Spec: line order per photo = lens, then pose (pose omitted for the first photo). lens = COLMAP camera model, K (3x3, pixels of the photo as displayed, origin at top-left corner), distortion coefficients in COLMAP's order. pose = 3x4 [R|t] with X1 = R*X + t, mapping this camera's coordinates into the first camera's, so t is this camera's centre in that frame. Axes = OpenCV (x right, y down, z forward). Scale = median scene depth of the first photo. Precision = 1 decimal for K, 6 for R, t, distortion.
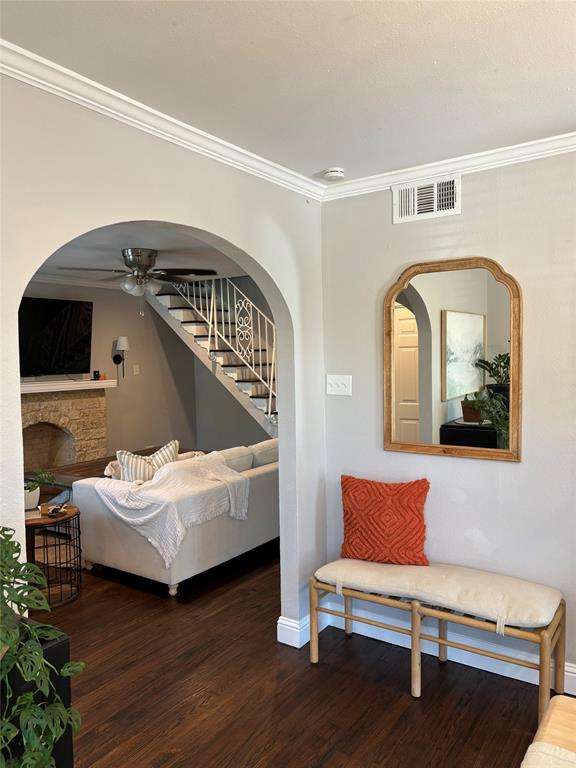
lens RADIAL K [[578.2, 0, 293.9], [0, 578.2, 394.0], [0, 0, 1]] dist [0.036415, -0.028430]
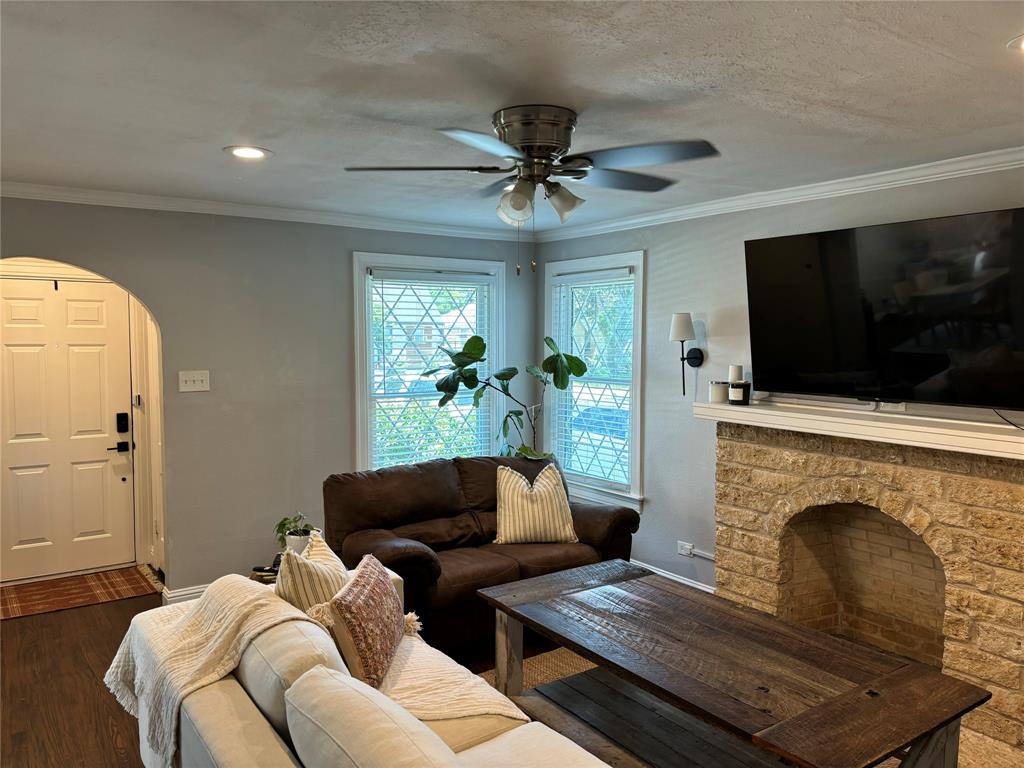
lens RADIAL K [[770.9, 0, 507.7], [0, 770.9, 383.2], [0, 0, 1]] dist [0.036415, -0.028430]
pose [[-0.379850, 0.084706, -0.921162, 0.197325], [-0.050366, 0.992428, 0.112028, -0.090127], [0.923676, 0.088949, -0.372708, 0.887935]]
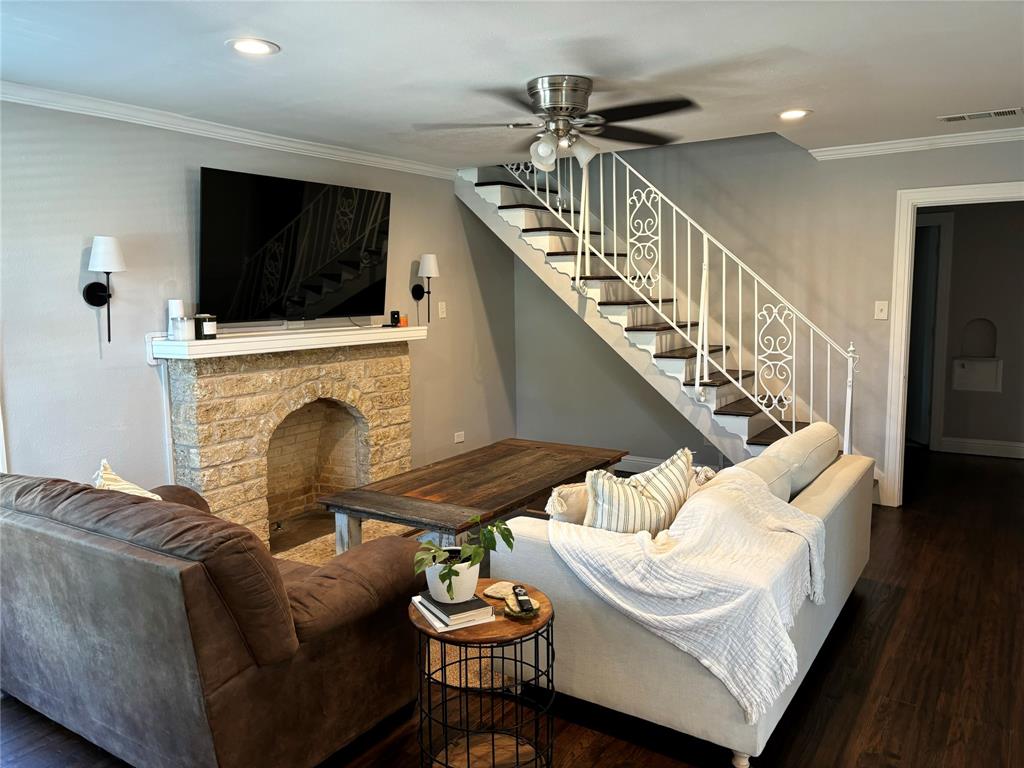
lens RADIAL K [[770.9, 0, 499.1], [0, 770.9, 393.0], [0, 0, 1]] dist [0.036415, -0.028430]
pose [[0.999981, 0.002970, -0.005327, -0.231598], [-0.002620, 0.997910, 0.064568, -0.007451], [0.005508, -0.064553, 0.997899, 0.205549]]
